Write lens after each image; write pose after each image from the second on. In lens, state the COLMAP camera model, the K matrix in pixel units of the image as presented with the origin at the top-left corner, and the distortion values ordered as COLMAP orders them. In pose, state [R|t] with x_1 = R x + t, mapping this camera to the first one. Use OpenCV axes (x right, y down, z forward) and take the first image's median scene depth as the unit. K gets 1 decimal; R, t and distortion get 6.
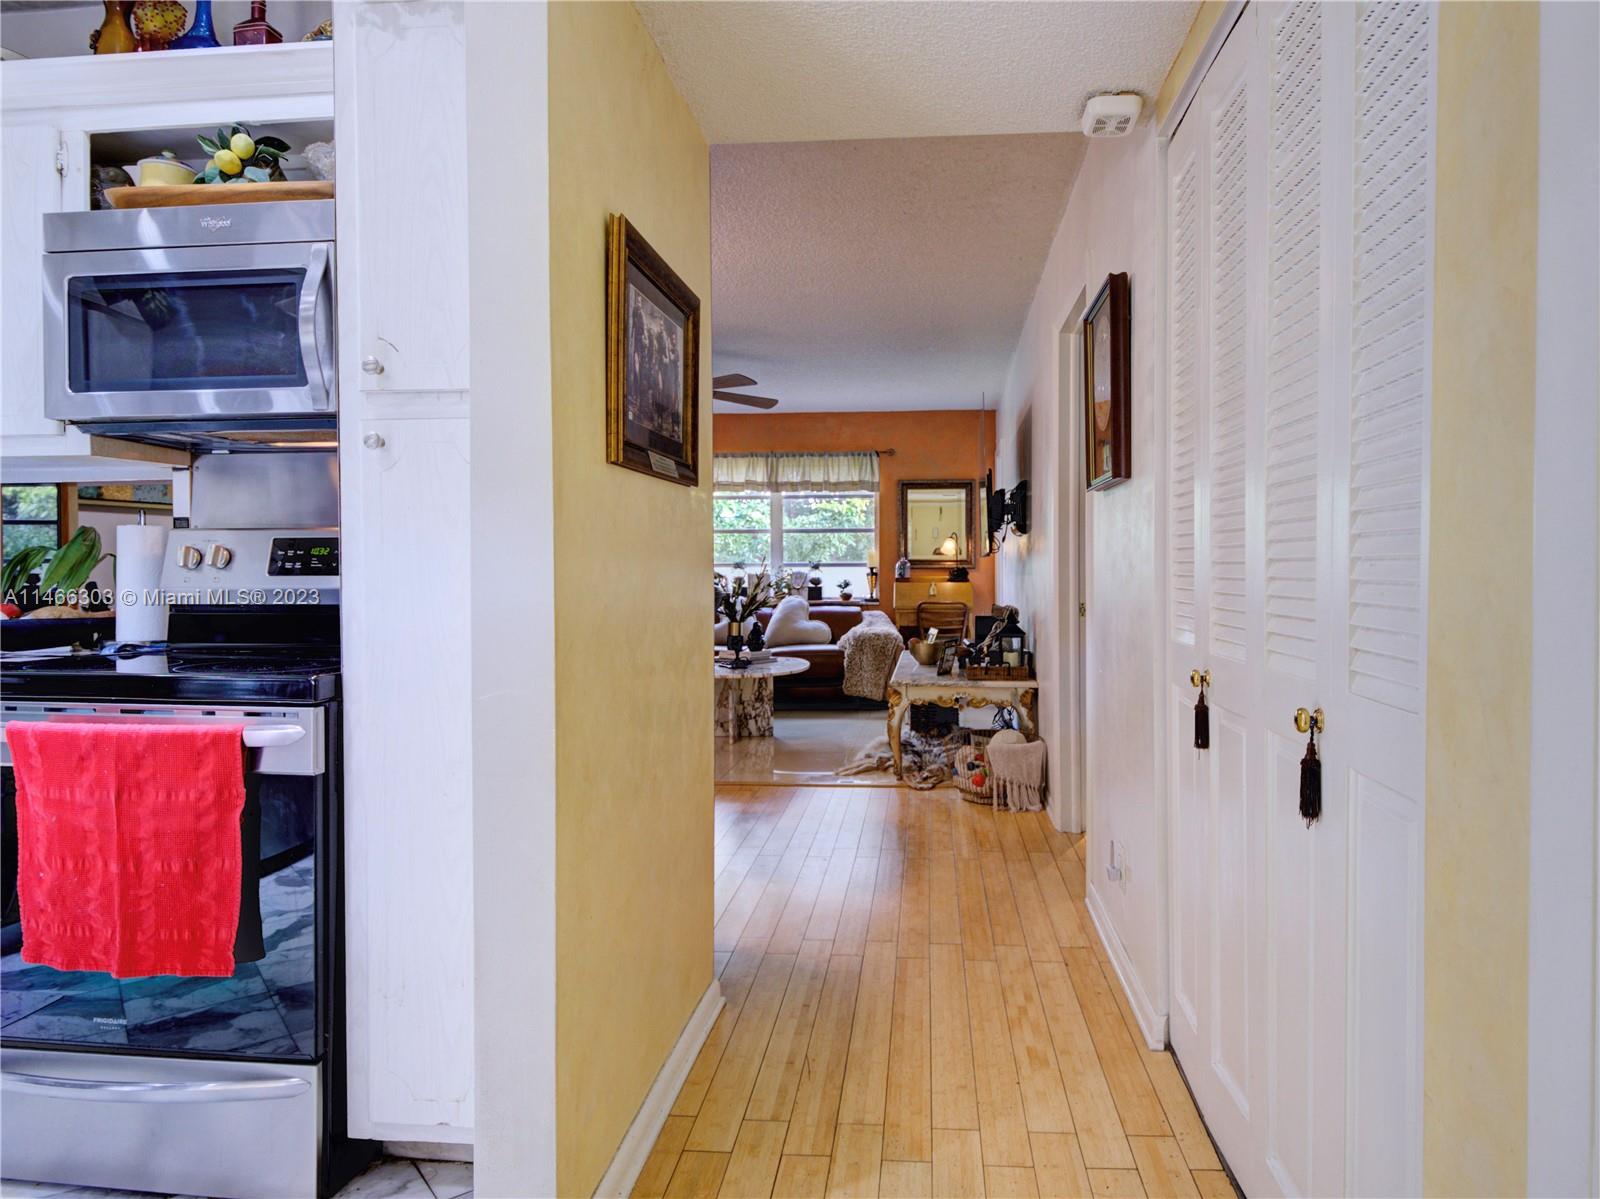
lens RADIAL K [[940.1, 0, 828.3], [0, 940.1, 578.1], [0, 0, 1]] dist [-0.002087, -0.001172]
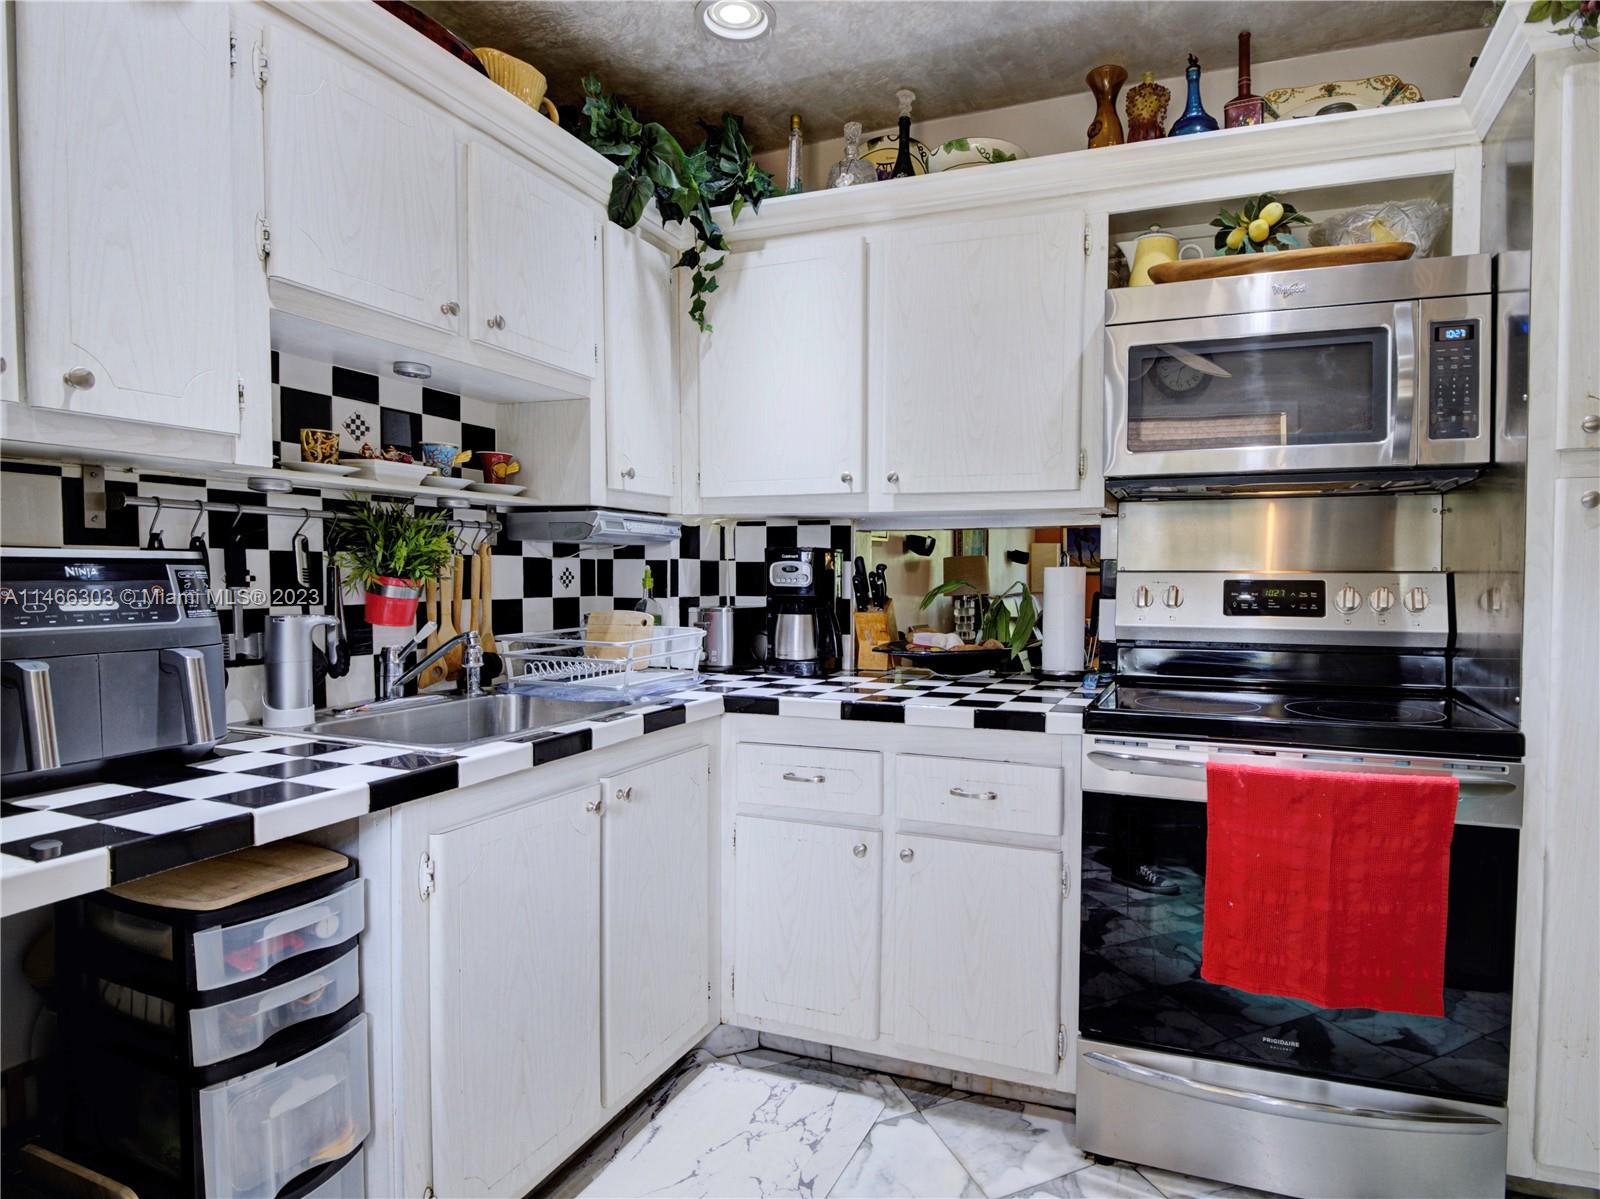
lens RADIAL K [[802.3, 0, 800.0], [0, 802.3, 599.5], [0, 0, 1]] dist [0.007906, -0.024719]
pose [[0.977140, 0.013615, -0.212161, -1.142205], [-0.009041, 0.999706, 0.022510, -0.051262], [0.212405, -0.020078, 0.976975, -0.000988]]
